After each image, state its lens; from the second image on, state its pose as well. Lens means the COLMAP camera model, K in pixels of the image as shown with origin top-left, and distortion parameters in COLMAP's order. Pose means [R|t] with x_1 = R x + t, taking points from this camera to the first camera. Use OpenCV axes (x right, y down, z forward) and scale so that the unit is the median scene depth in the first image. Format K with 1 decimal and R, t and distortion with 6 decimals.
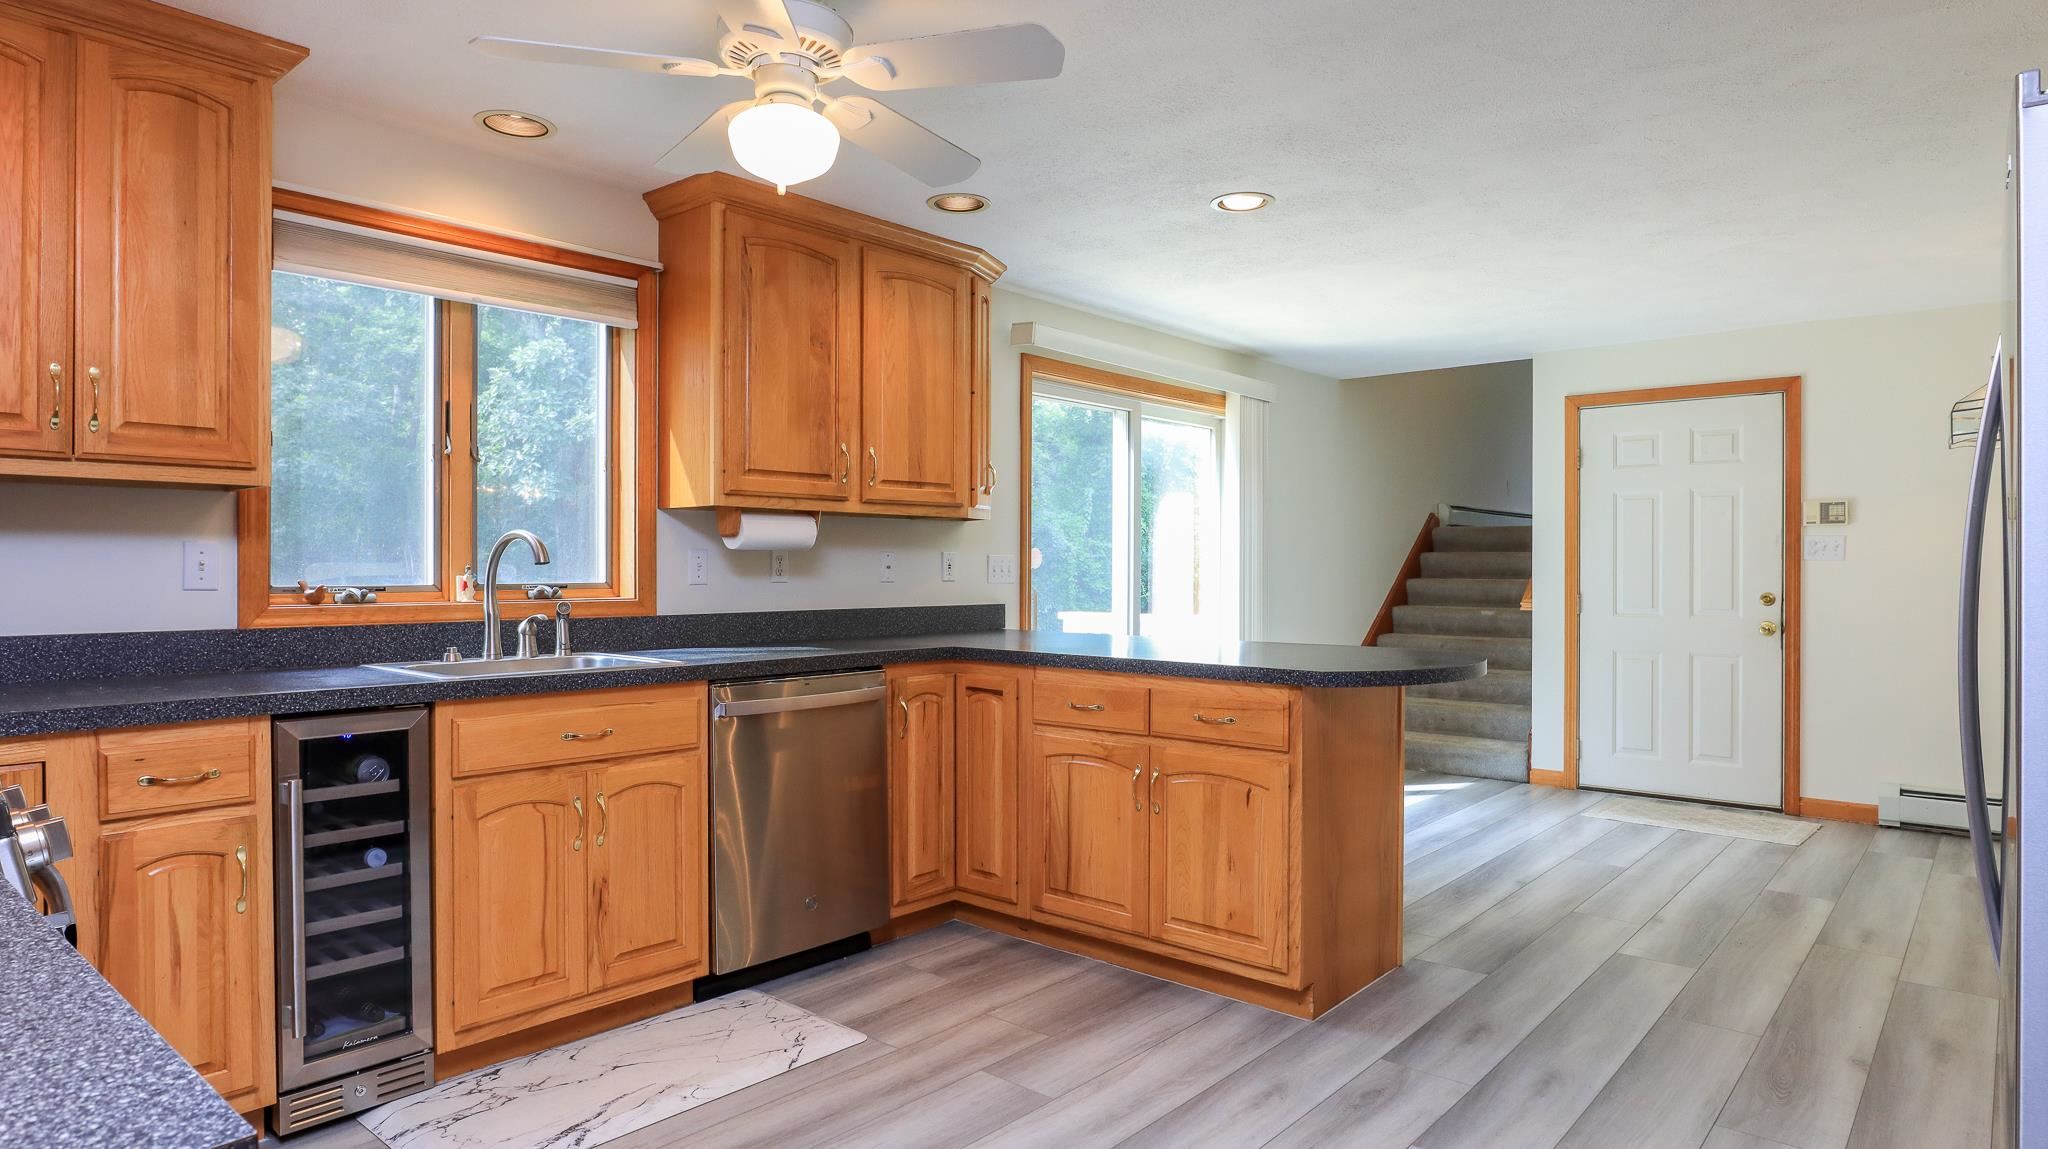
lens RADIAL K [[1167.8, 0, 1032.4], [0, 1167.8, 567.1], [0, 0, 1]] dist [-0.032148, 0.012079]
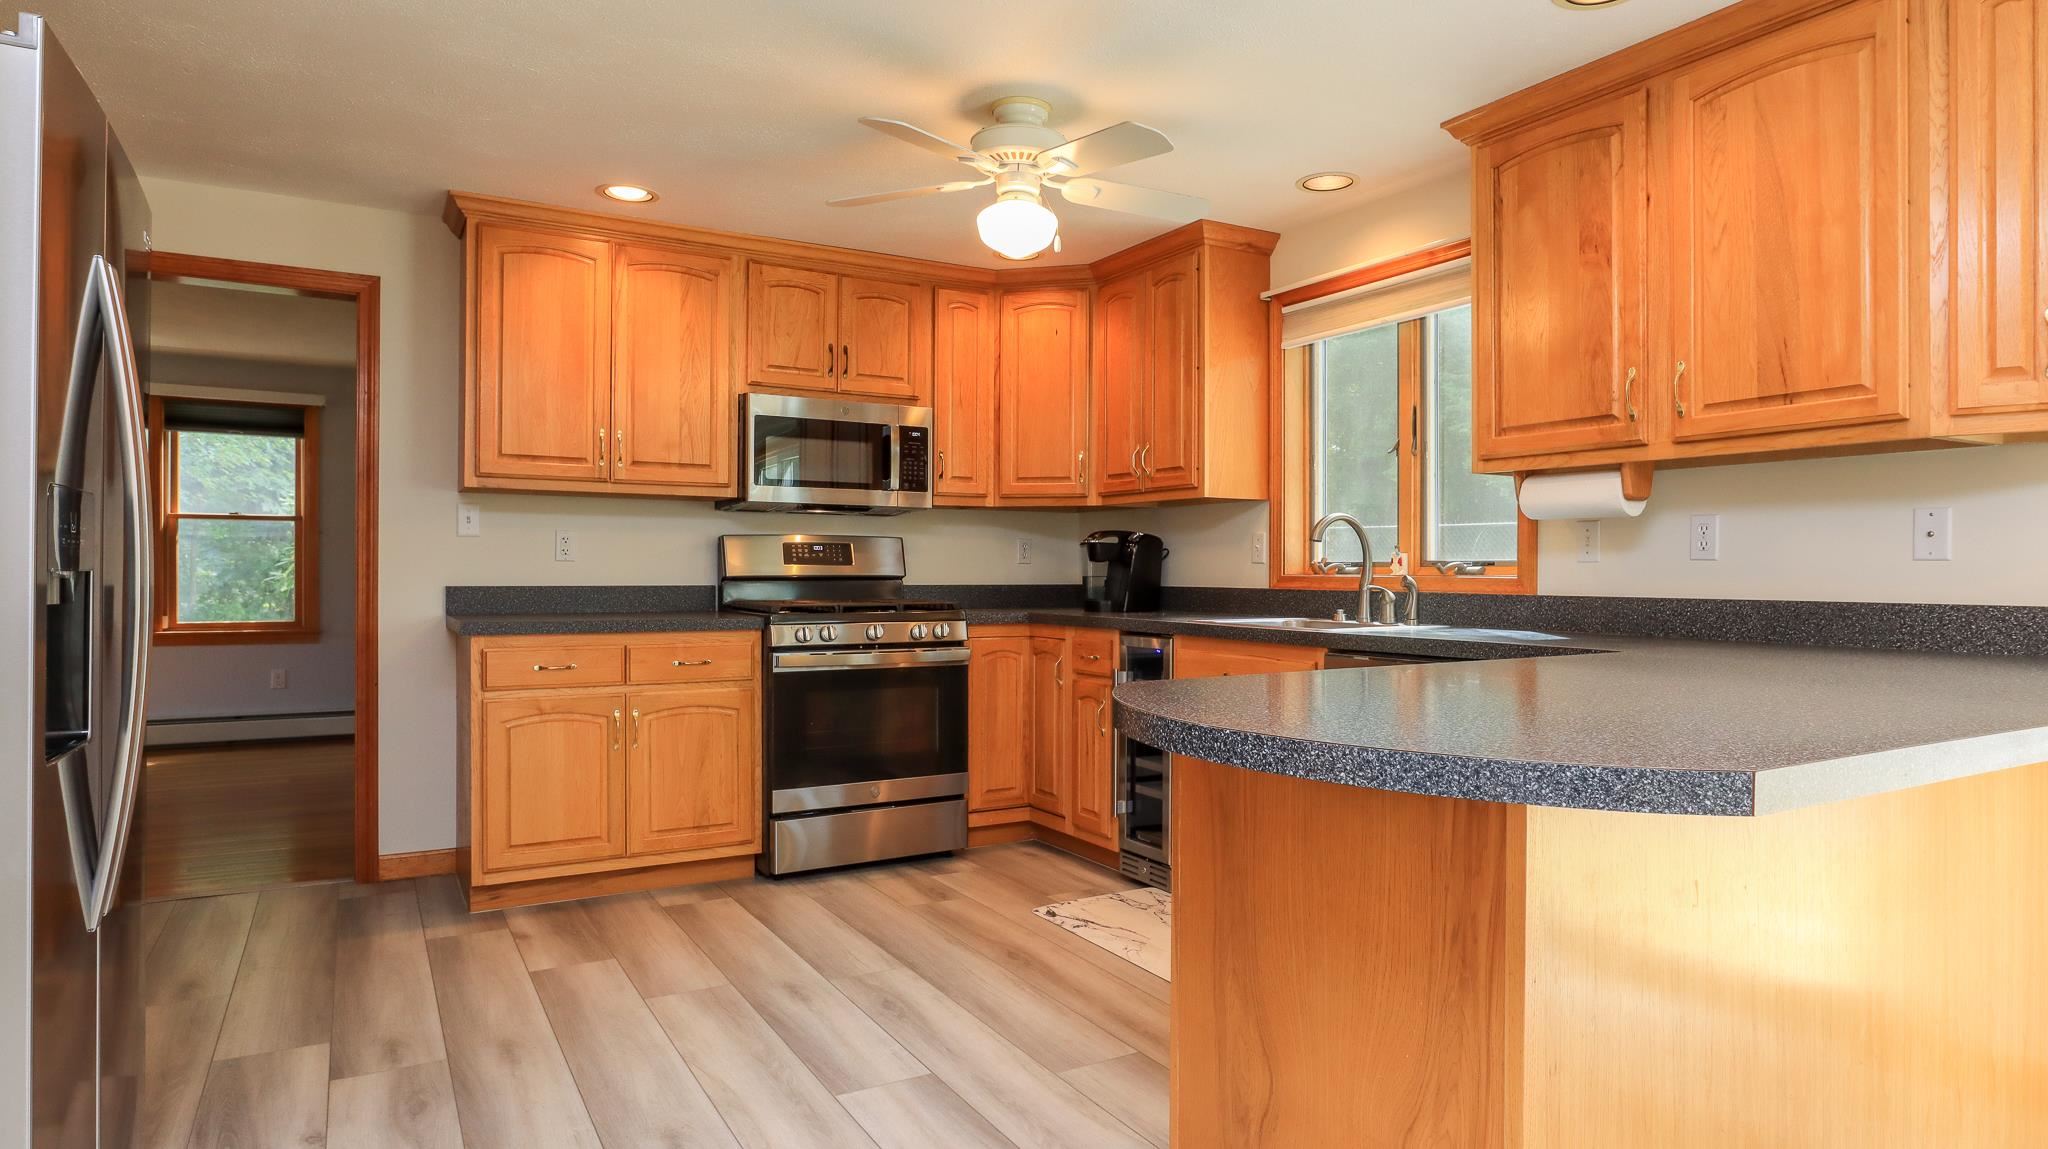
lens RADIAL K [[1167.8, 0, 1028.4], [0, 1167.8, 577.5], [0, 0, 1]] dist [-0.032148, 0.012079]
pose [[-0.324513, 0.004900, -0.945869, 0.644492], [-0.004159, 0.999970, 0.006608, 0.022150], [0.945872, 0.006078, -0.324482, 0.876036]]
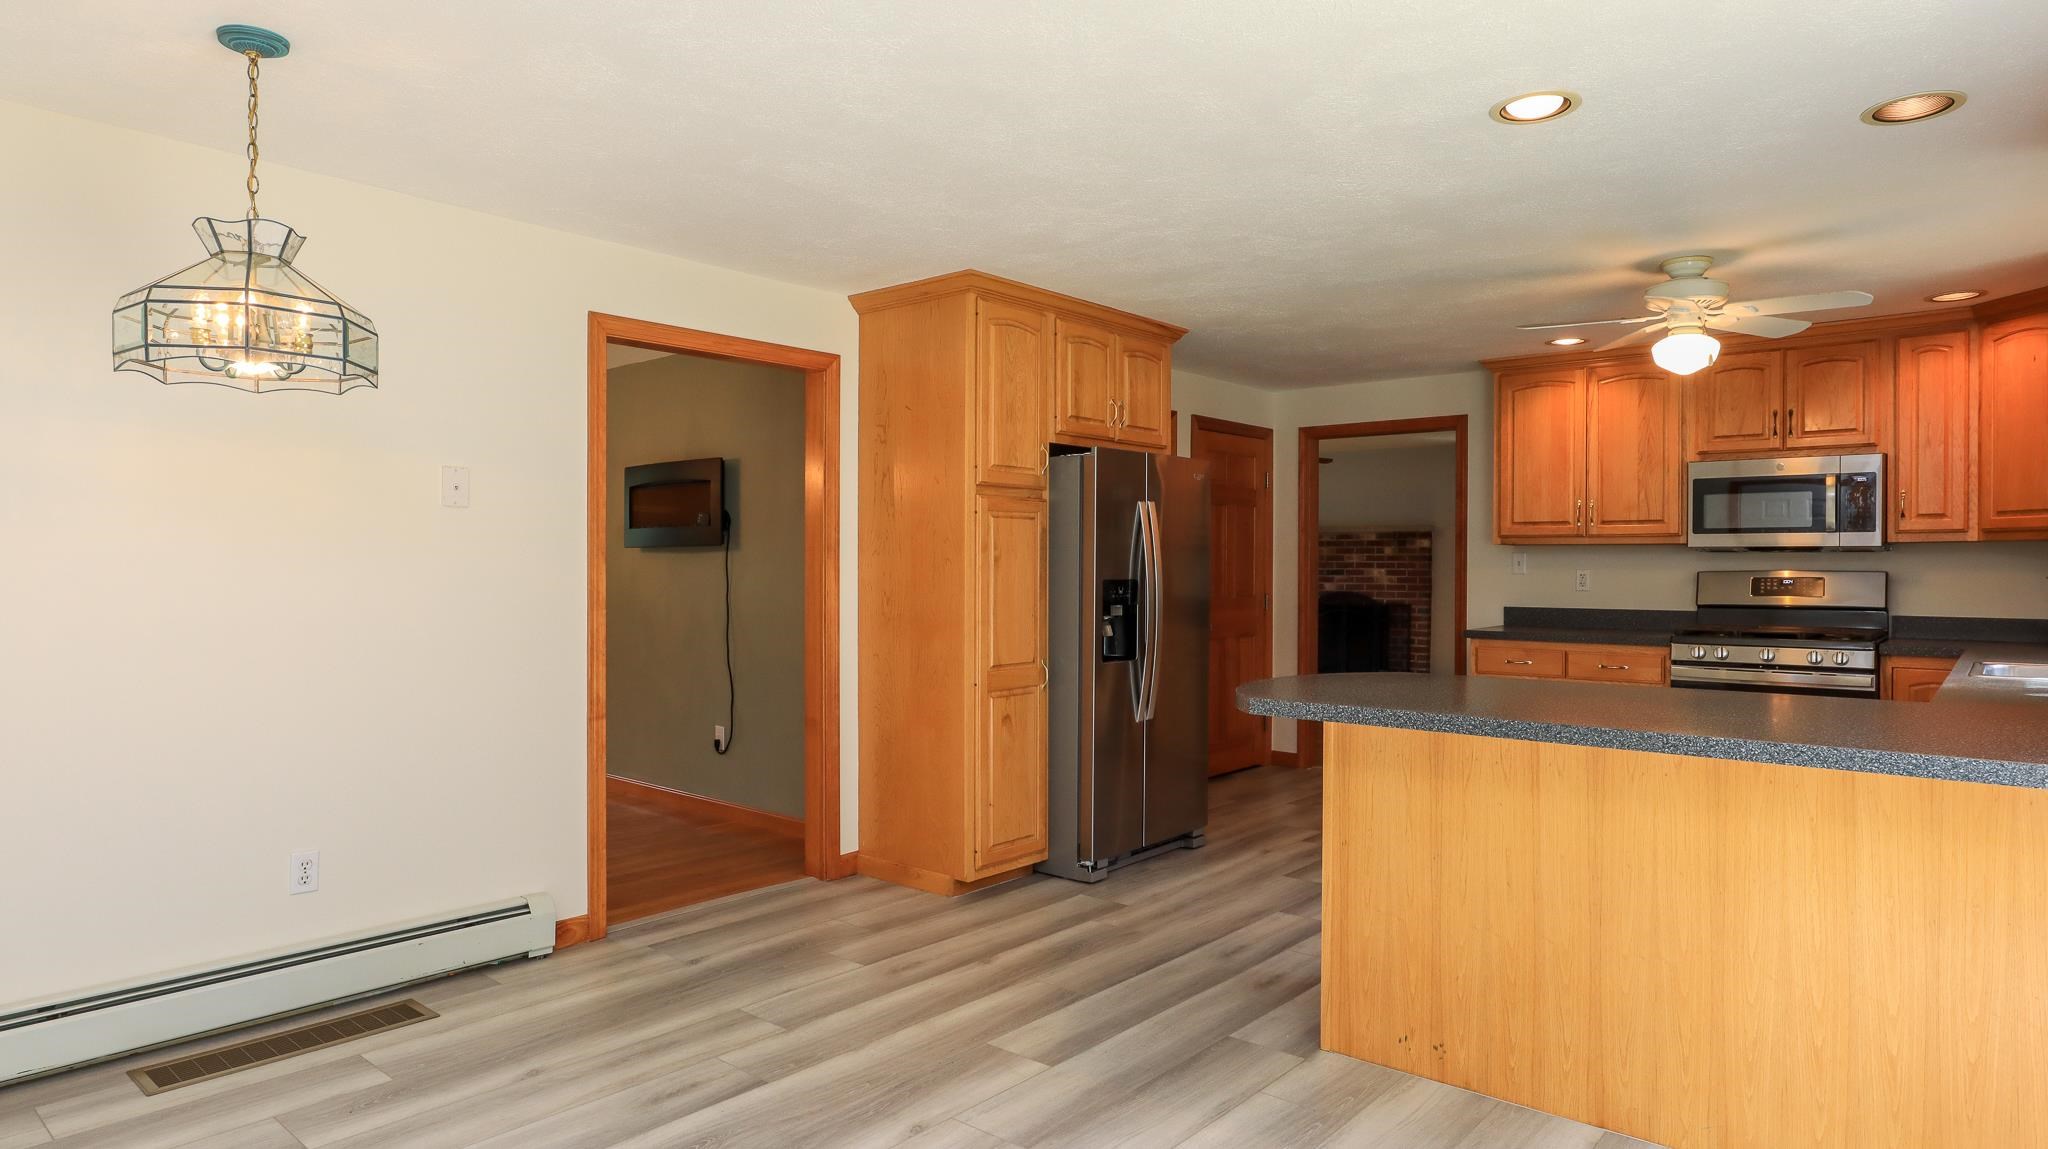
lens RADIAL K [[1167.8, 0, 1027.7], [0, 1167.8, 575.8], [0, 0, 1]] dist [-0.032148, 0.012079]
pose [[-0.999989, -0.001337, 0.004482, 0.482565], [-0.001298, 0.999960, 0.008804, -0.018061], [-0.004494, 0.008798, -0.999951, 1.686628]]
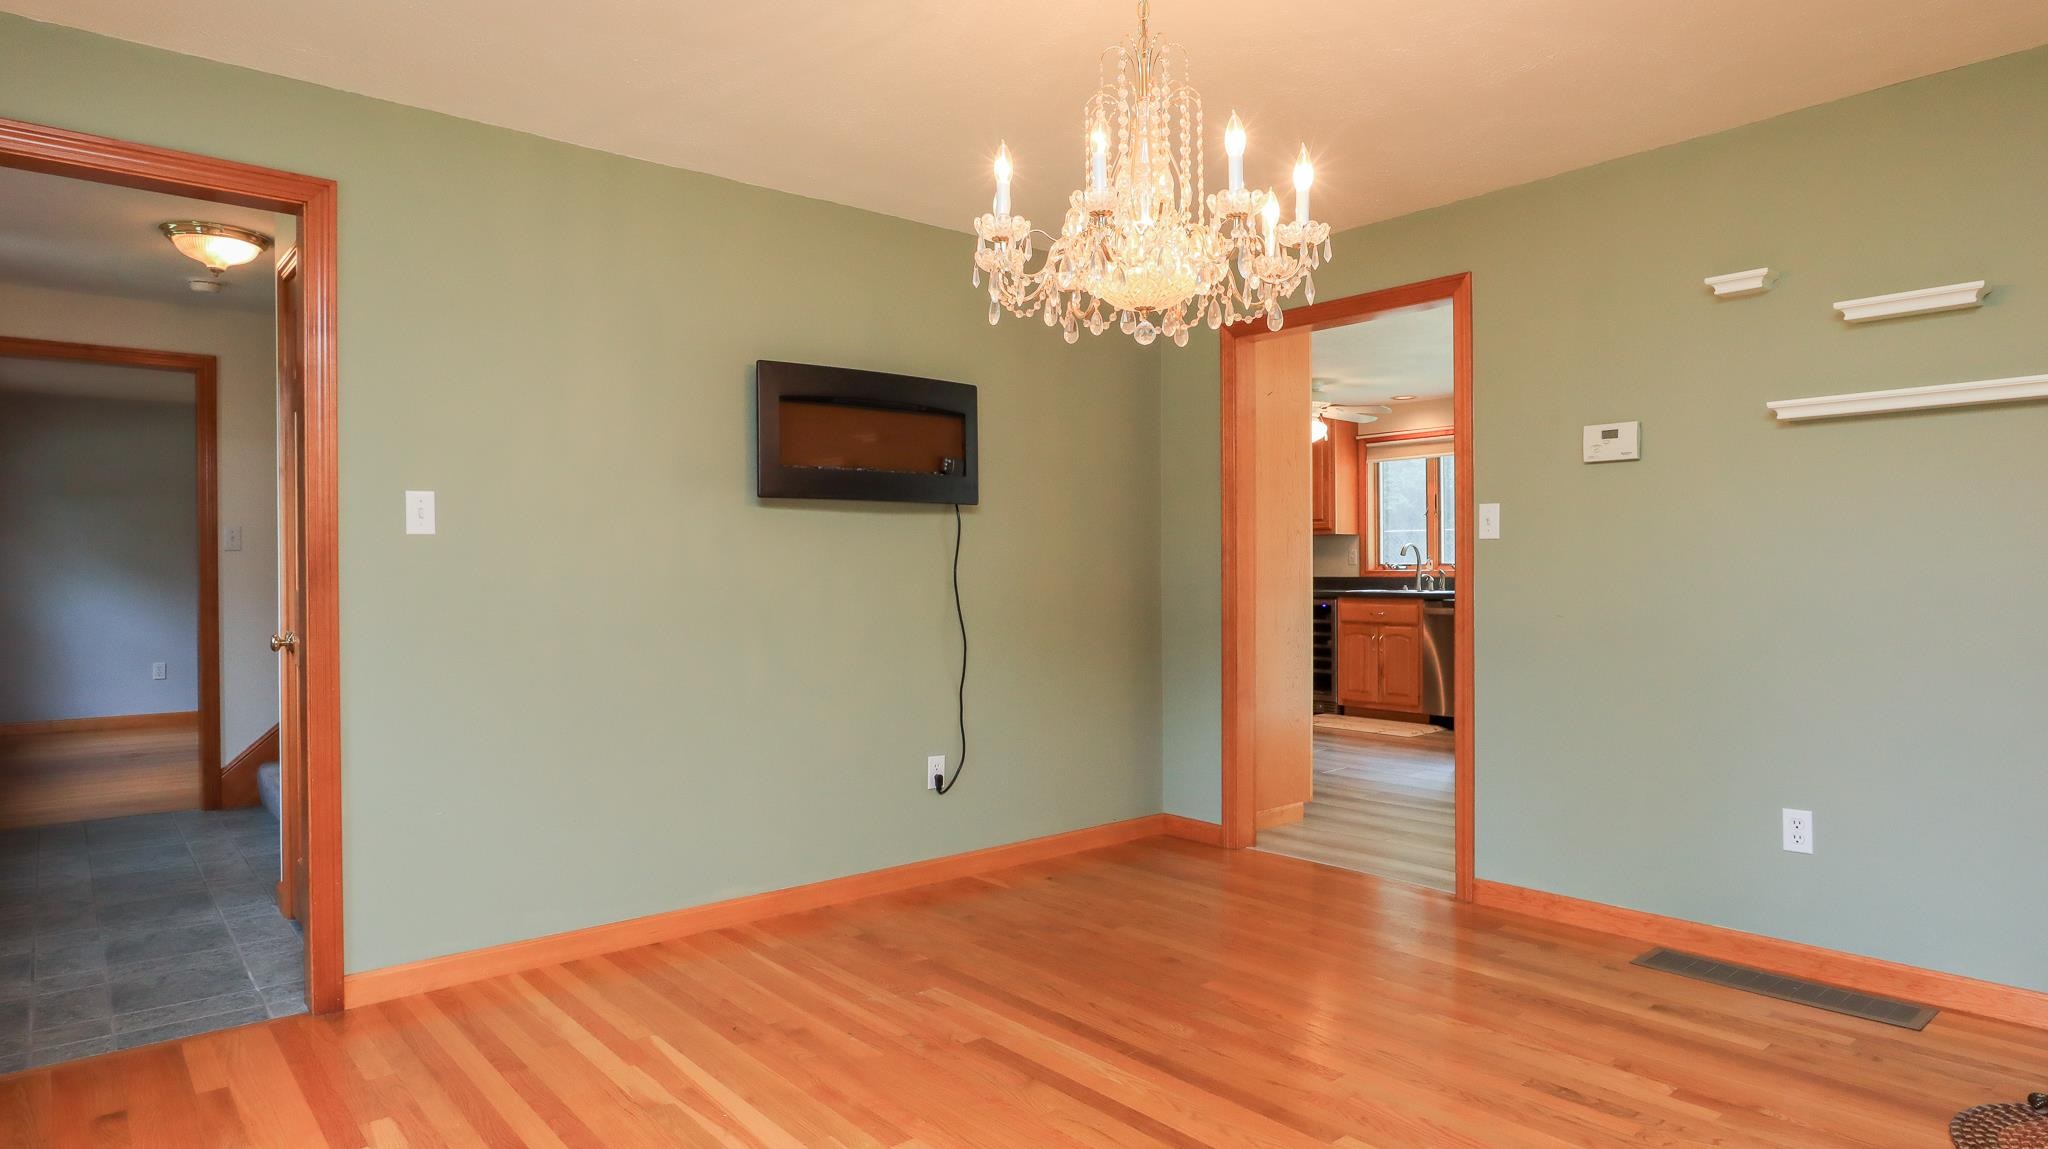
lens RADIAL K [[1167.8, 0, 1031.7], [0, 1167.8, 577.3], [0, 0, 1]] dist [-0.032148, 0.012079]
pose [[-0.142768, 0.005079, -0.989743, 1.942249], [0.007545, 0.999963, 0.004043, 0.024725], [0.989727, -0.006890, -0.142801, 0.407449]]
